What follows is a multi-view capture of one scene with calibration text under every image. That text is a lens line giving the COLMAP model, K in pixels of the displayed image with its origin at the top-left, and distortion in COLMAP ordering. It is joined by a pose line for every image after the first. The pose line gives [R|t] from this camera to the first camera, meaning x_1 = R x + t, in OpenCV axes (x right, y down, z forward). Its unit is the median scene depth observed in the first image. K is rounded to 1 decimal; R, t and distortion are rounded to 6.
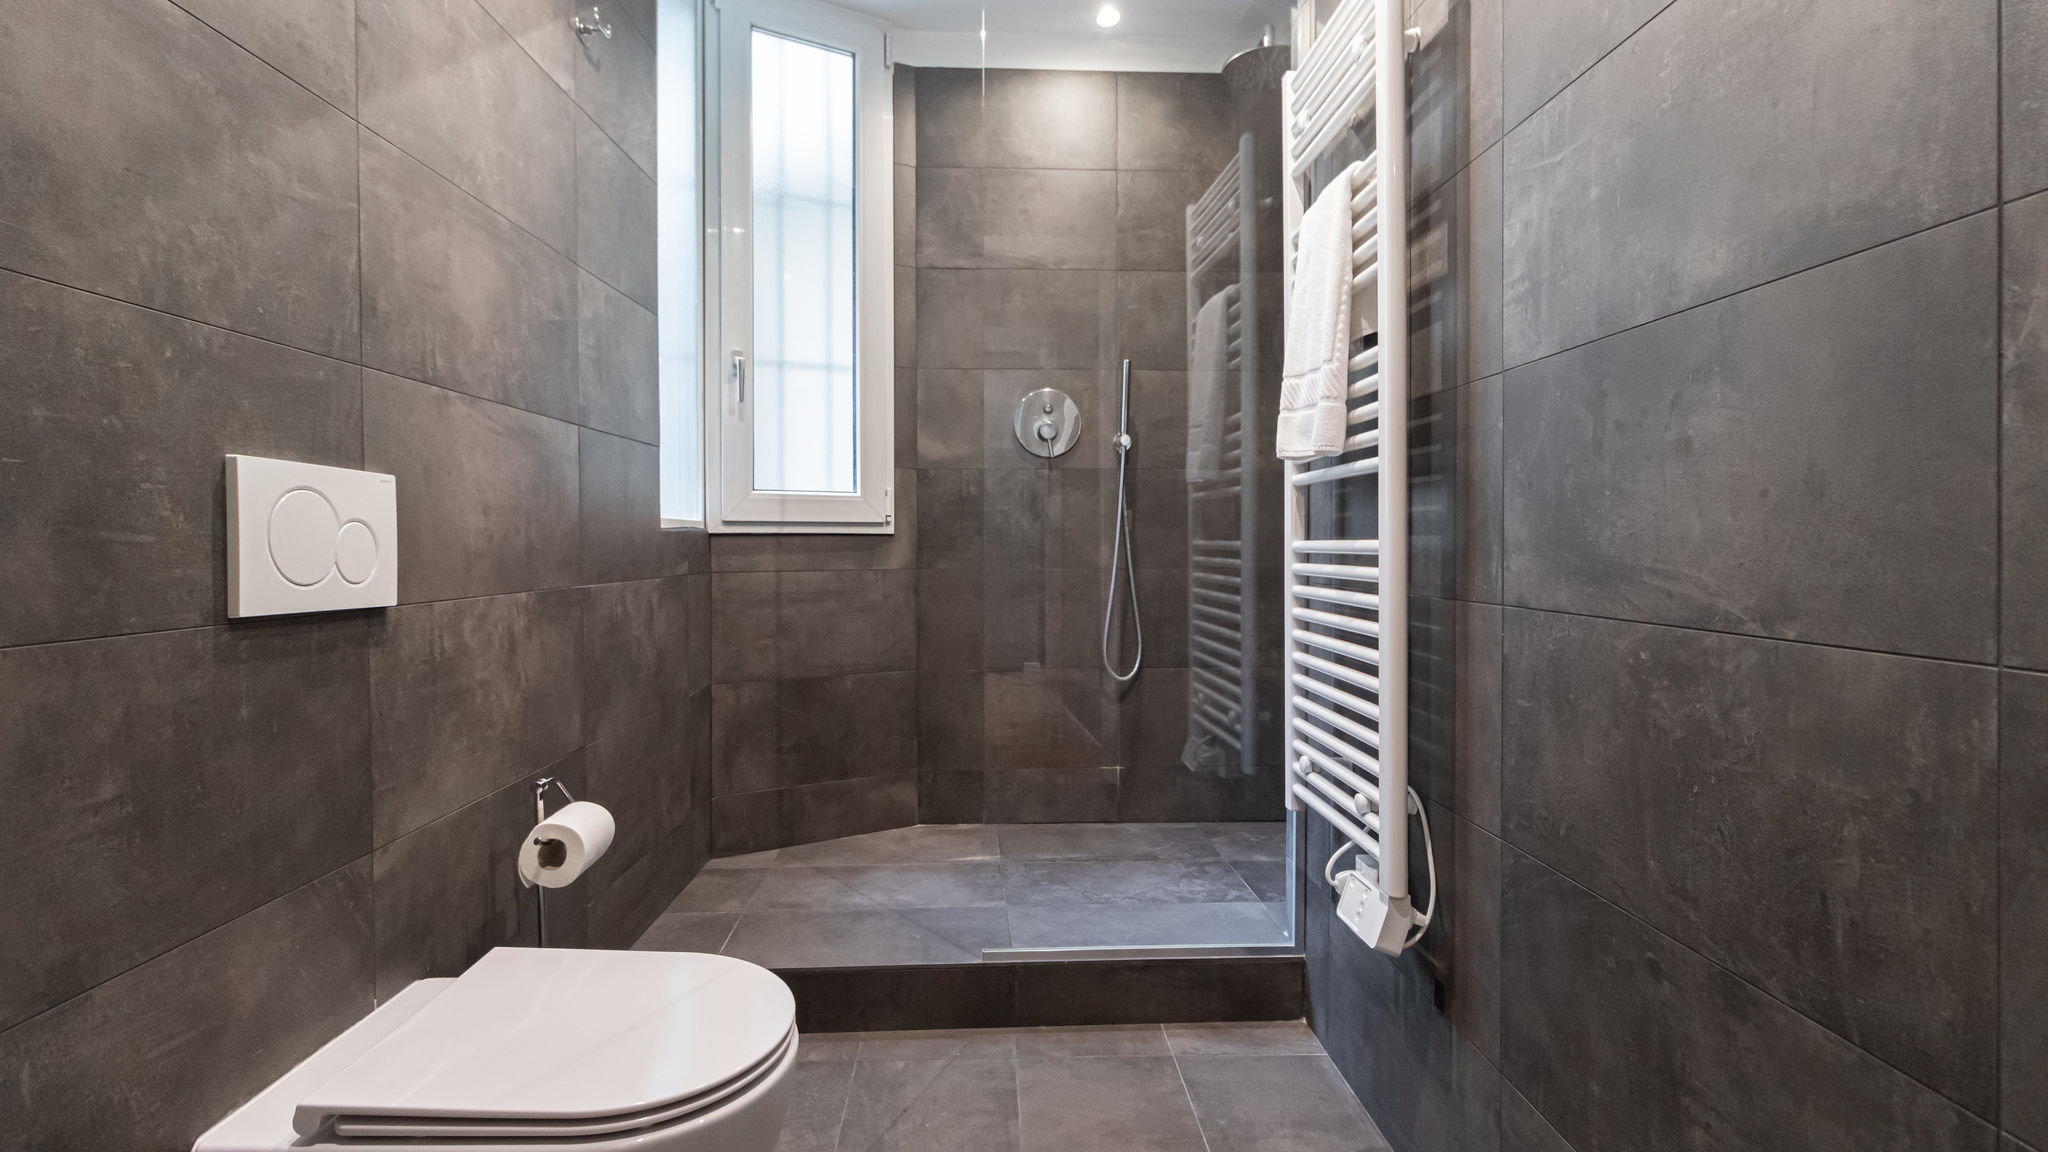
lens RADIAL K [[954.1, 0, 1032.2], [0, 954.1, 523.0], [0, 0, 1]] dist [0.000506, 0.000118]
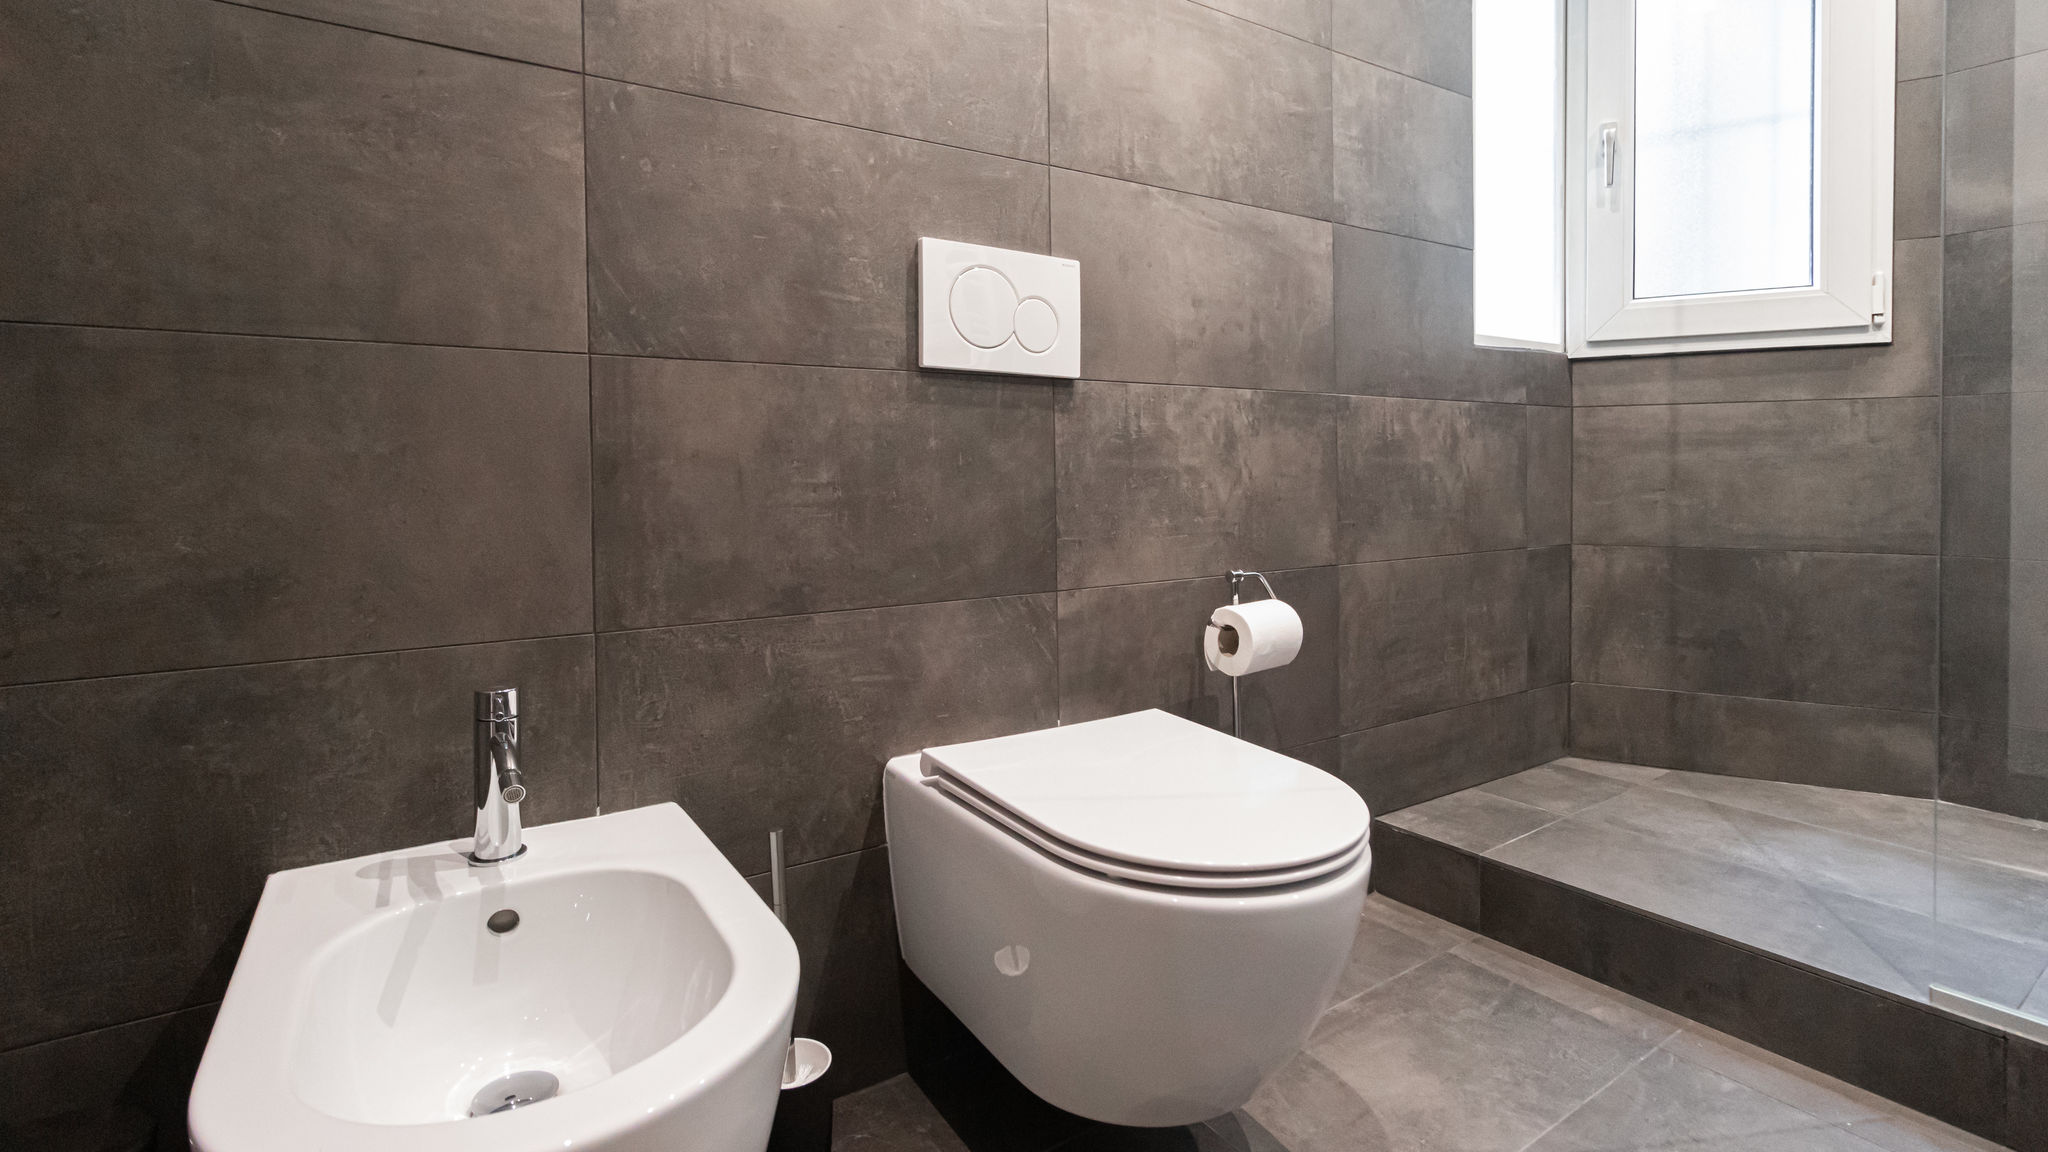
lens RADIAL K [[968.7, 0, 1030.4], [0, 968.7, 487.4], [0, 0, 1]] dist [-0.002654, -0.000116]
pose [[0.511553, 0.003062, -0.859246, 0.130542], [0.022835, 0.999592, 0.017157, 0.093497], [0.858948, -0.028397, 0.511274, 0.180907]]
